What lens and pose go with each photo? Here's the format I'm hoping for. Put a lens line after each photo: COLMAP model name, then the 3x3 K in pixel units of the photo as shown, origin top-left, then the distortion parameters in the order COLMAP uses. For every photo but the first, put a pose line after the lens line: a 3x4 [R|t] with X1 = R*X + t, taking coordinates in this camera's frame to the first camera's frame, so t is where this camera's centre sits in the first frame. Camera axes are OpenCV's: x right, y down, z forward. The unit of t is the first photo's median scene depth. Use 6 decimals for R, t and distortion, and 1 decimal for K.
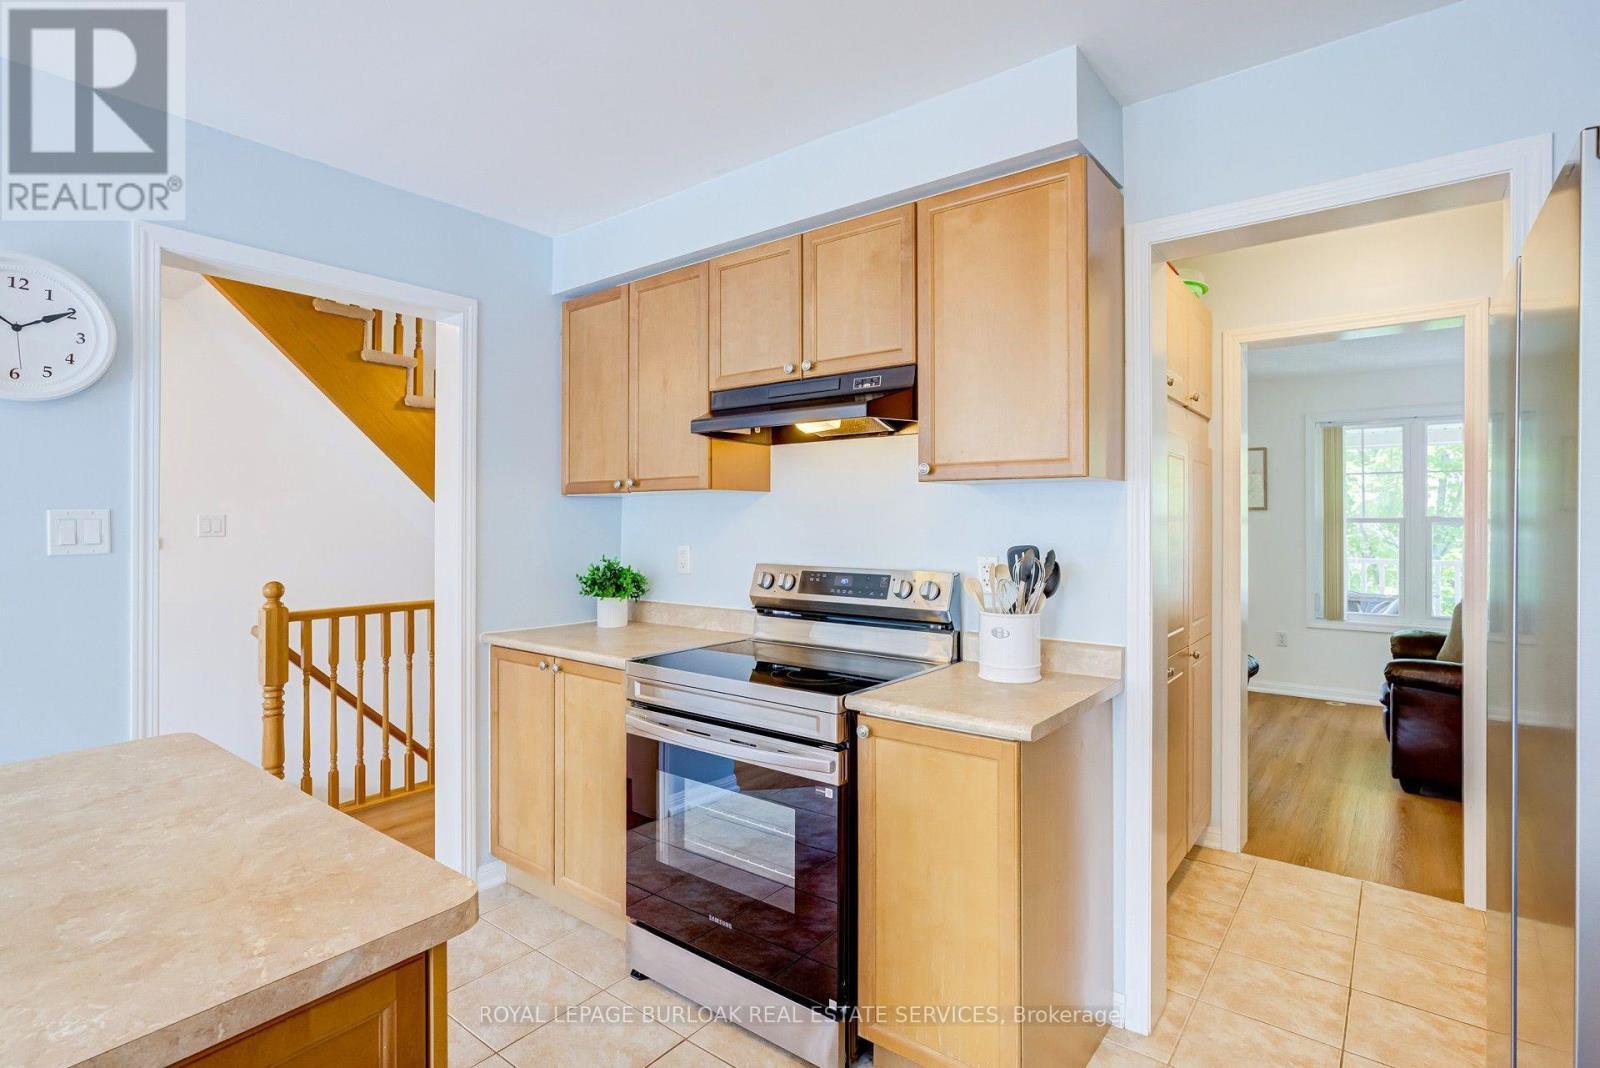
lens RADIAL K [[780.7, 0, 835.8], [0, 780.7, 531.3], [0, 0, 1]] dist [-0.015902, 0.008940]
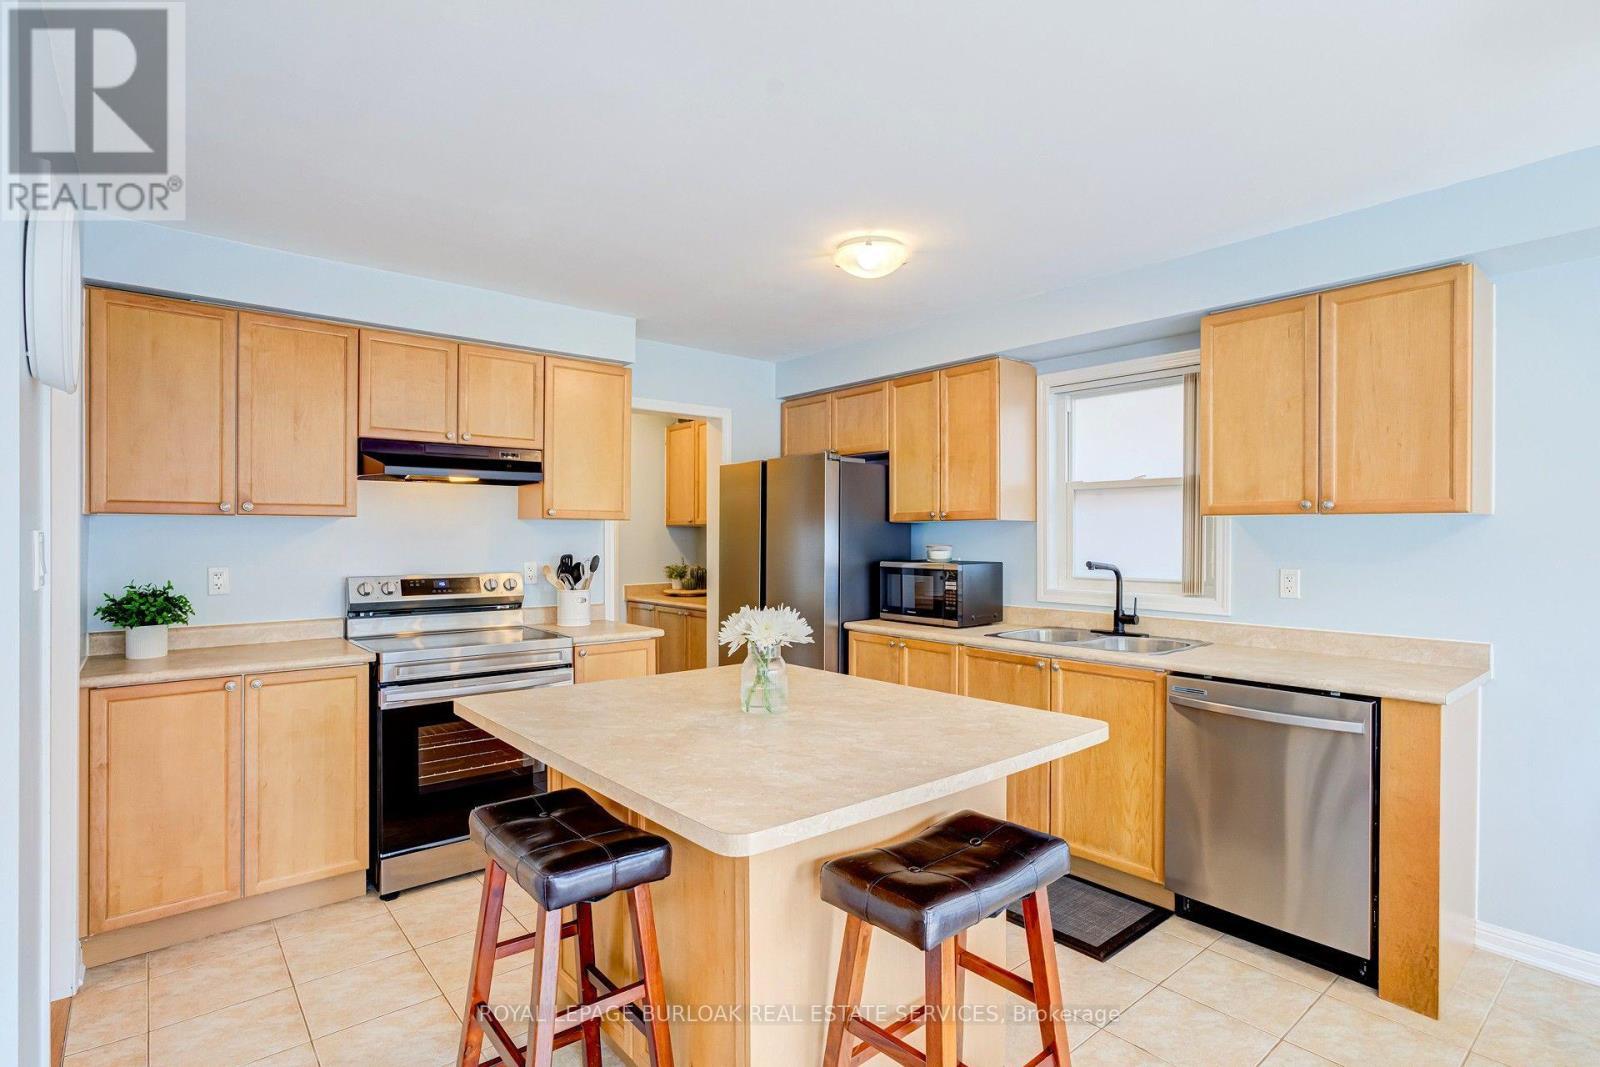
lens RADIAL K [[780.7, 0, 804.6], [0, 780.7, 537.9], [0, 0, 1]] dist [-0.015902, 0.008940]
pose [[0.228806, 0.005726, 0.973455, -1.259550], [0.018381, 0.999779, -0.010201, 0.007272], [-0.973299, 0.020227, 0.228650, 0.042195]]
